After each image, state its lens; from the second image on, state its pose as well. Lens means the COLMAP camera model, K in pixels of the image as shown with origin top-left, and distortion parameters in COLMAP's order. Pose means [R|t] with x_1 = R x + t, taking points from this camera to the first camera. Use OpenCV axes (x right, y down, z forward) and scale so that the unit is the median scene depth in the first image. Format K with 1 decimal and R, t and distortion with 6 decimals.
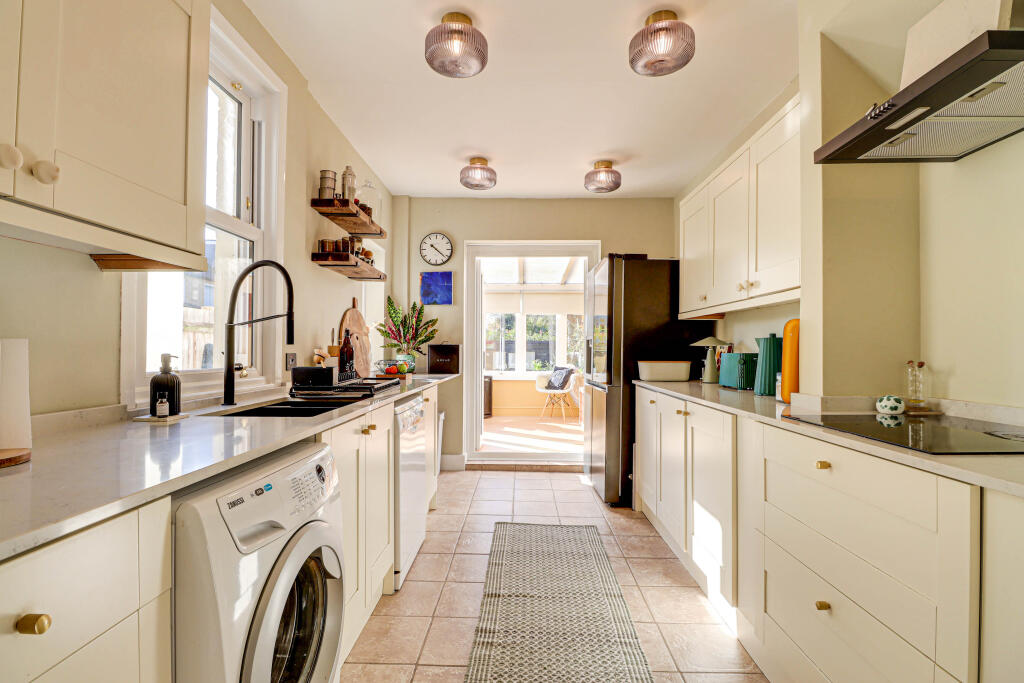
lens RADIAL K [[485.3, 0, 514.1], [0, 485.3, 344.5], [0, 0, 1]] dist [-0.008910, -0.002859]
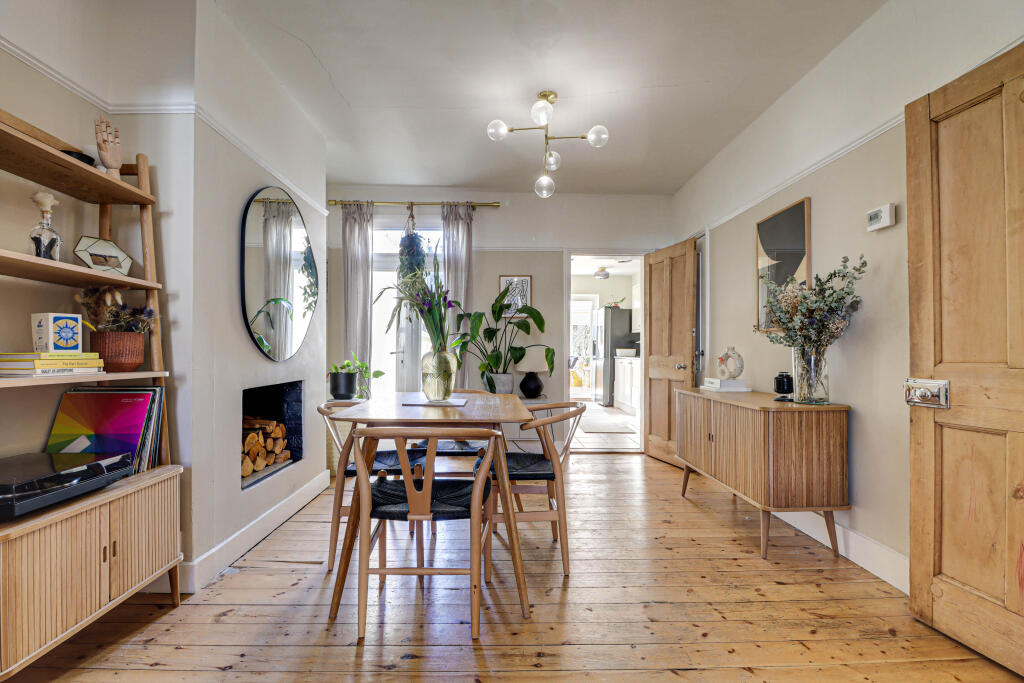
lens RADIAL K [[485.3, 0, 506.4], [0, 485.3, 347.4], [0, 0, 1]] dist [-0.008910, -0.002859]
pose [[0.999436, 0.001453, 0.033538, -0.376387], [-0.001620, 0.999986, 0.004960, 0.013798], [-0.033530, -0.005012, 0.999425, -1.417566]]
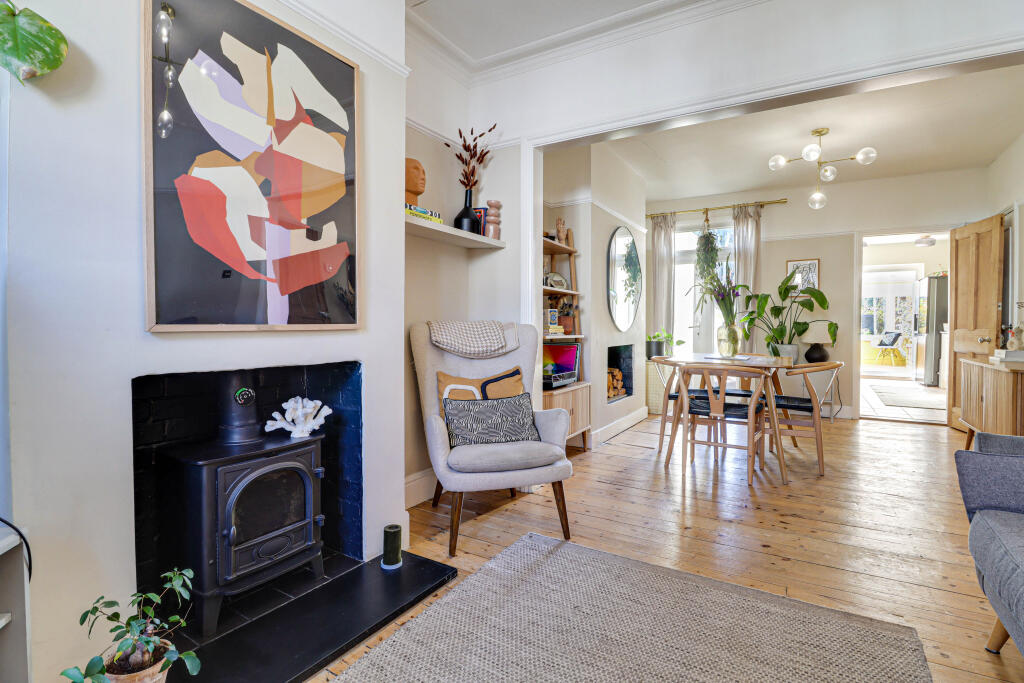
lens RADIAL K [[485.3, 0, 497.9], [0, 485.3, 336.5], [0, 0, 1]] dist [-0.008910, -0.002859]
pose [[0.851280, 0.010372, -0.524609, -0.323206], [0.006789, 0.999503, 0.030778, 0.011409], [0.524668, -0.029763, 0.850787, -1.900585]]
